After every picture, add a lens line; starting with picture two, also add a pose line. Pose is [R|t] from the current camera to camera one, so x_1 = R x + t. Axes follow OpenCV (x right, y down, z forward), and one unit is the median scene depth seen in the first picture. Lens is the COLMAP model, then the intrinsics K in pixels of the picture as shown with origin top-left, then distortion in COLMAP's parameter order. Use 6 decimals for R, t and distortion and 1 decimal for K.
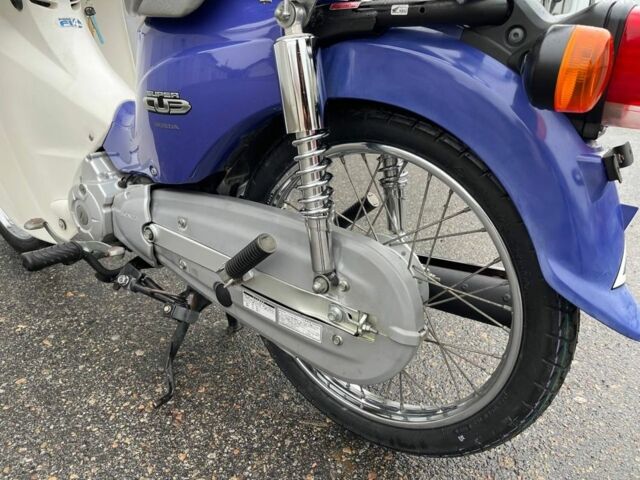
lens RADIAL K [[487.3, 0, 319.2], [0, 487.3, 240.1], [0, 0, 1]] dist [0.072812, -0.099326]
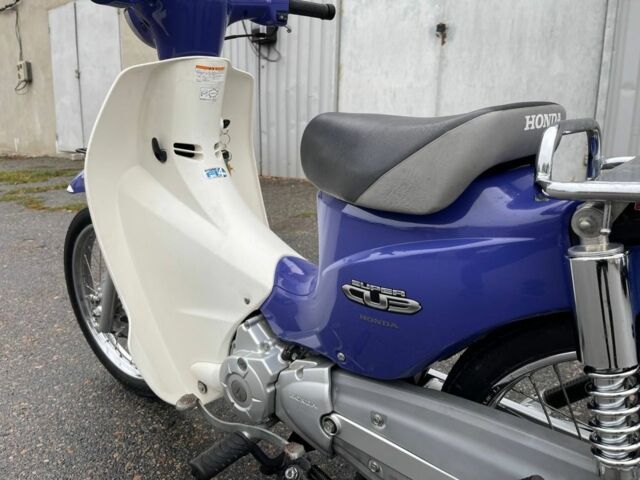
lens RADIAL K [[487.3, 0, 319.5], [0, 487.3, 240.6], [0, 0, 1]] dist [0.072812, -0.099326]
pose [[0.996963, -0.041702, -0.065777, -0.284836], [0.033958, 0.992815, -0.114736, -0.225080], [0.070089, 0.112154, 0.991216, 0.117613]]
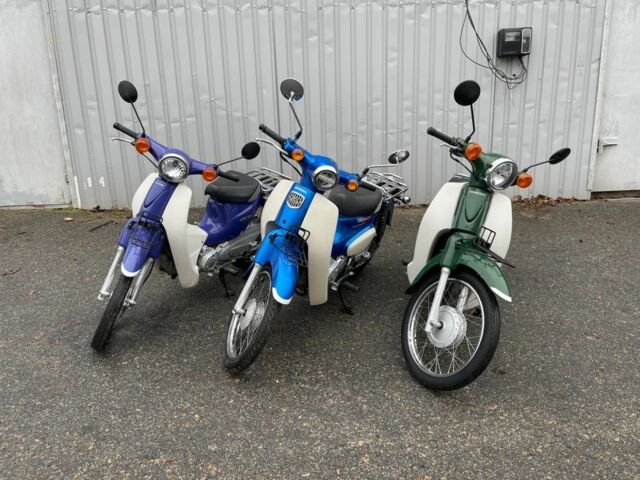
lens RADIAL K [[487.3, 0, 323.3], [0, 487.3, 241.6], [0, 0, 1]] dist [0.072812, -0.099326]
pose [[0.779441, -0.253770, 0.572776, 0.559571], [0.273135, 0.960467, 0.053853, -0.102853], [-0.563799, 0.114470, 0.817941, -1.911951]]
